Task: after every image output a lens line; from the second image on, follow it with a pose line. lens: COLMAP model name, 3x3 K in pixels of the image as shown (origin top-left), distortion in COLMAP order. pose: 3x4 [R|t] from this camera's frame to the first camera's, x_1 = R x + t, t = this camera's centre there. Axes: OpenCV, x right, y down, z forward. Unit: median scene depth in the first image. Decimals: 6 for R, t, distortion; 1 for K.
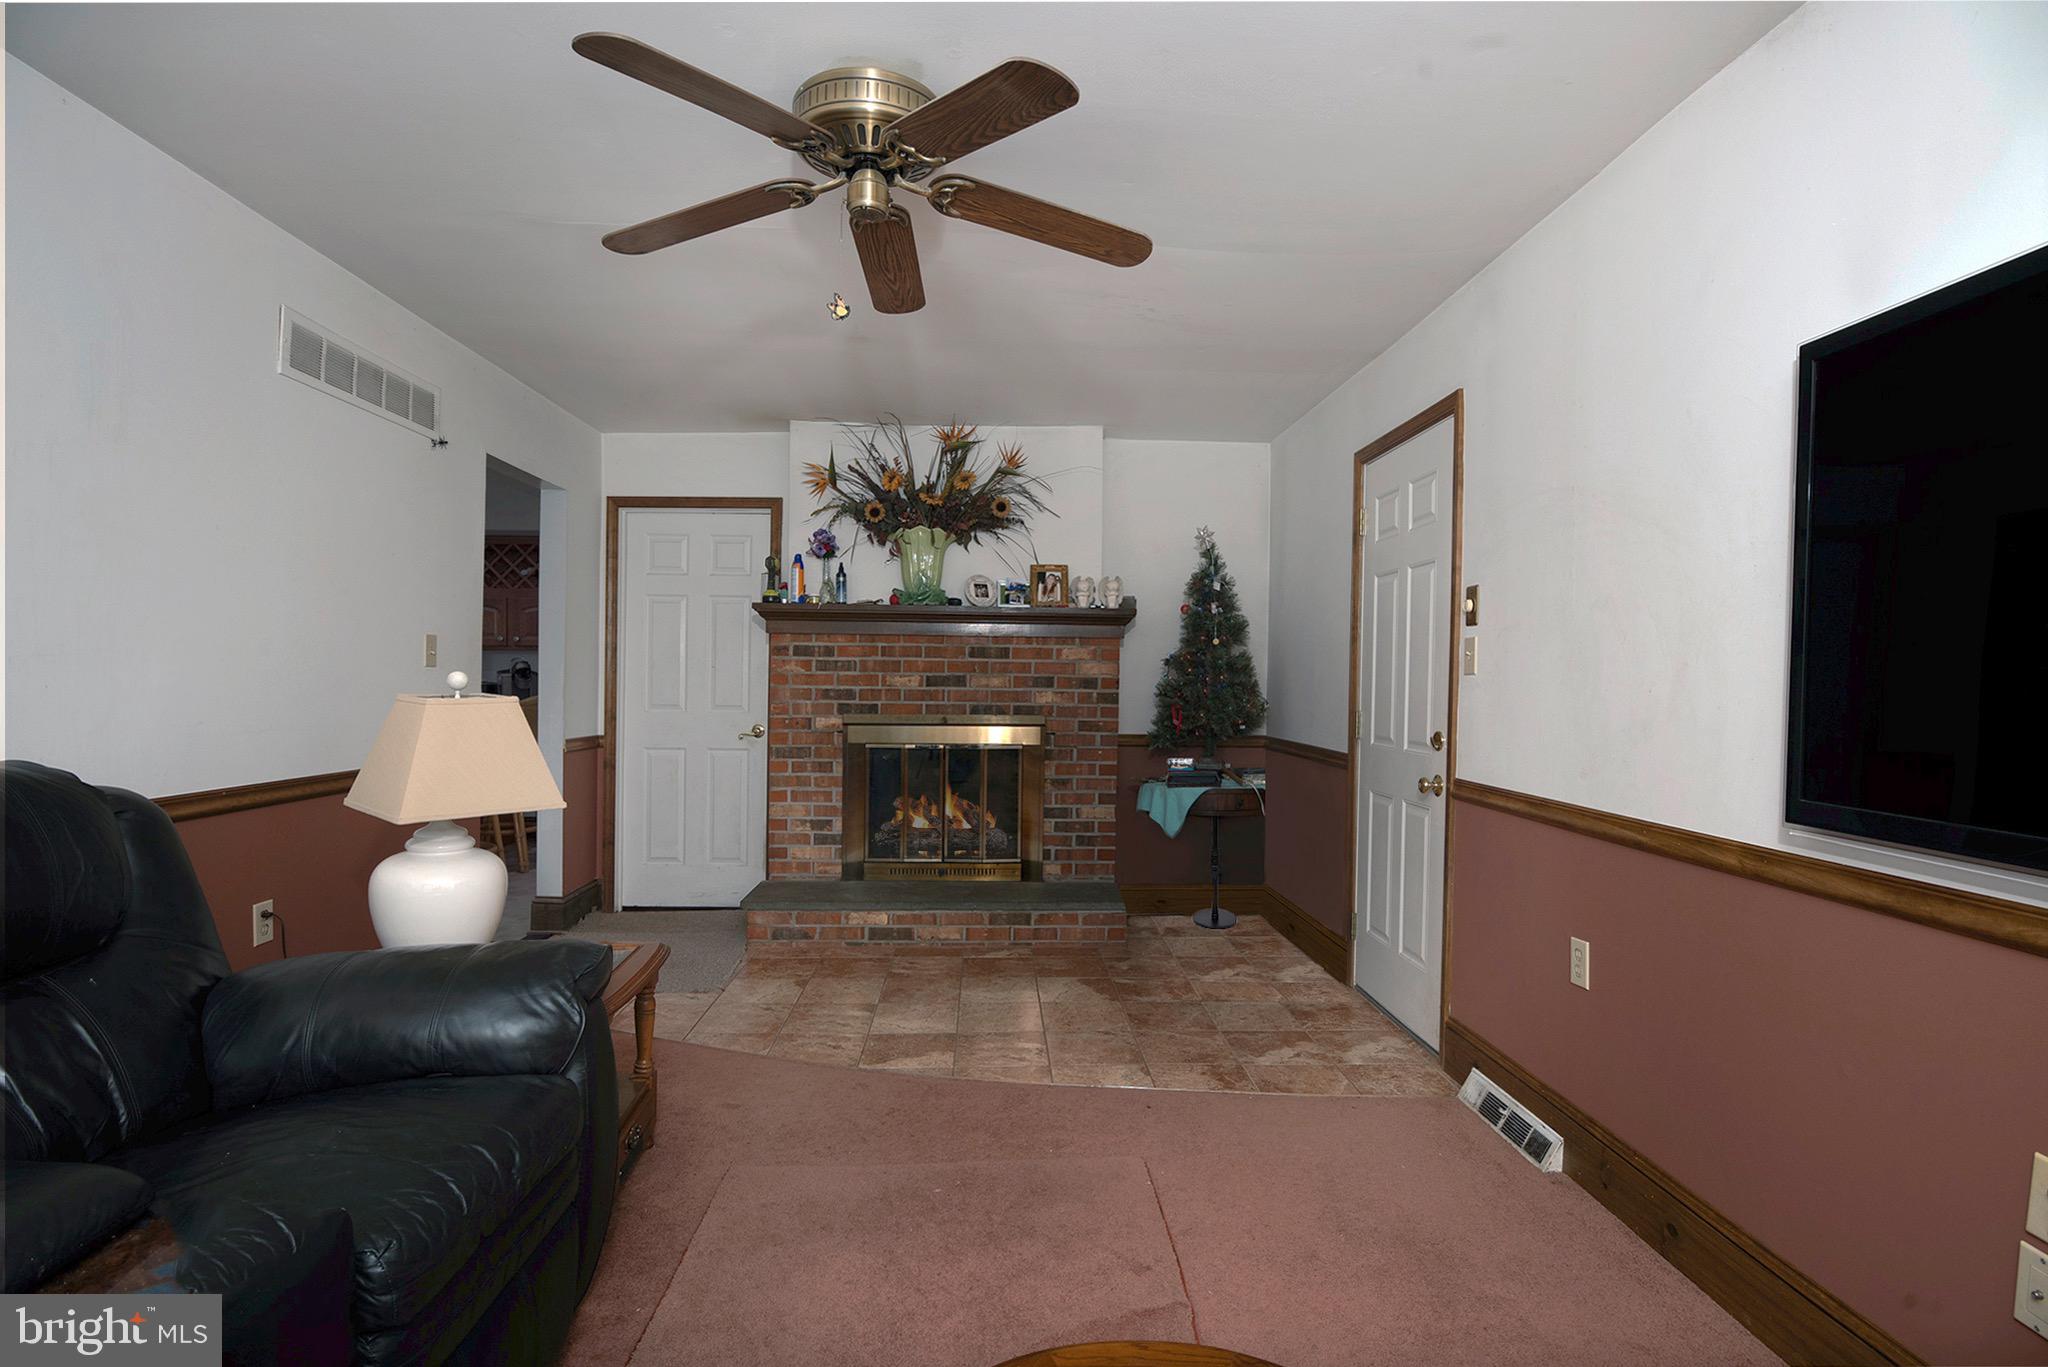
lens RADIAL K [[1001.8, 0, 1019.9], [0, 1001.8, 687.6], [0, 0, 1]] dist [-0.019109, -0.001096]
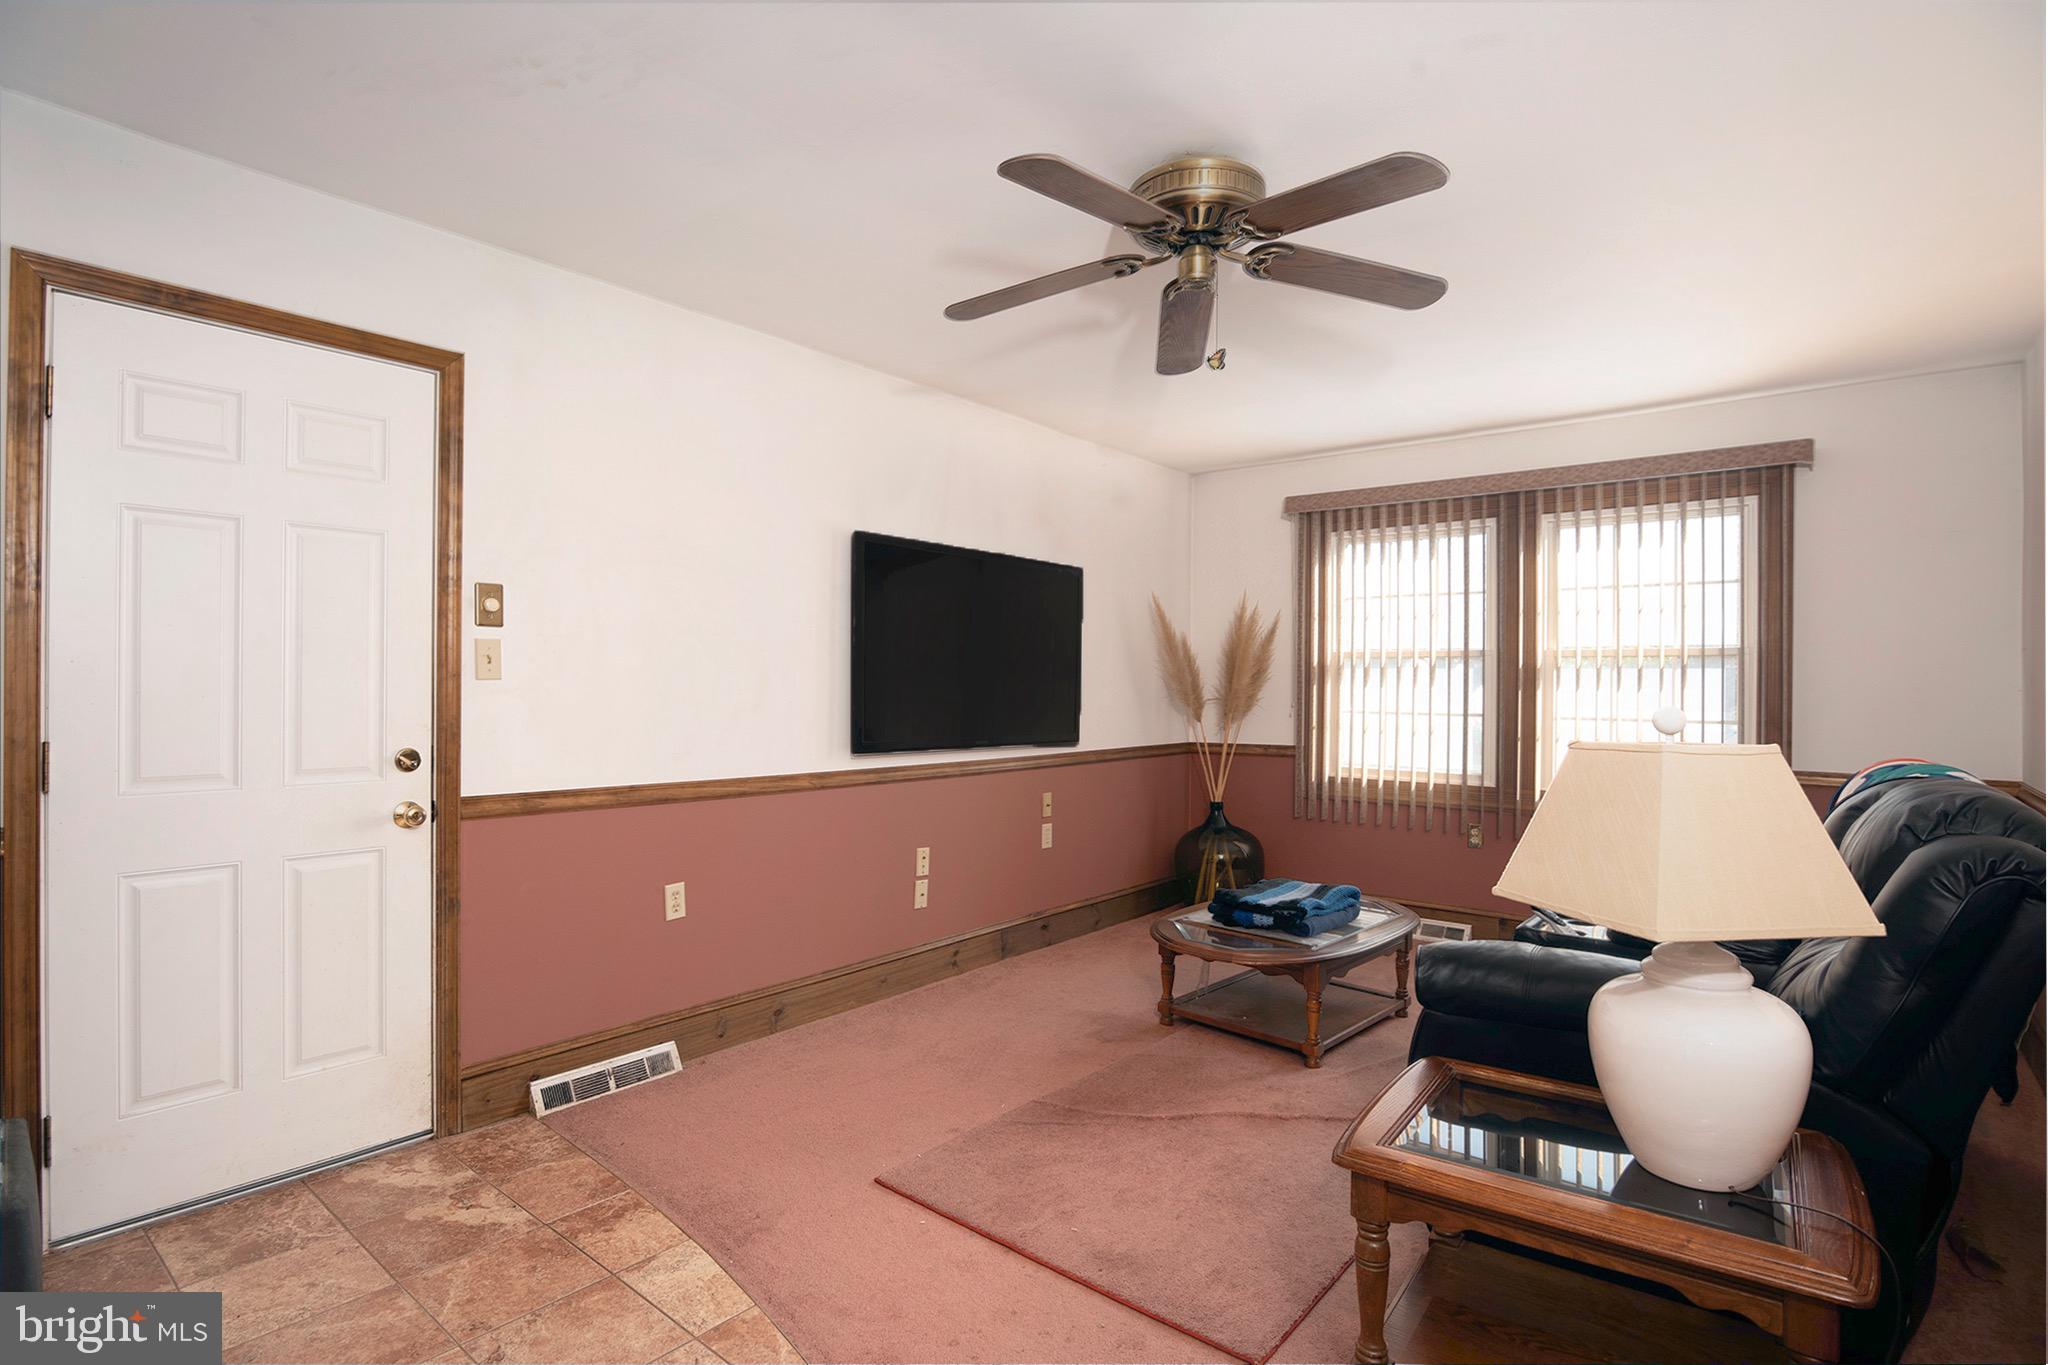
lens RADIAL K [[1001.8, 0, 1017.7], [0, 1001.8, 689.9], [0, 0, 1]] dist [-0.019109, -0.001096]
pose [[-0.752988, -0.018076, 0.657786, -0.512830], [-0.010841, 0.999828, 0.015065, -0.022559], [-0.657945, 0.004212, -0.753054, 1.351863]]
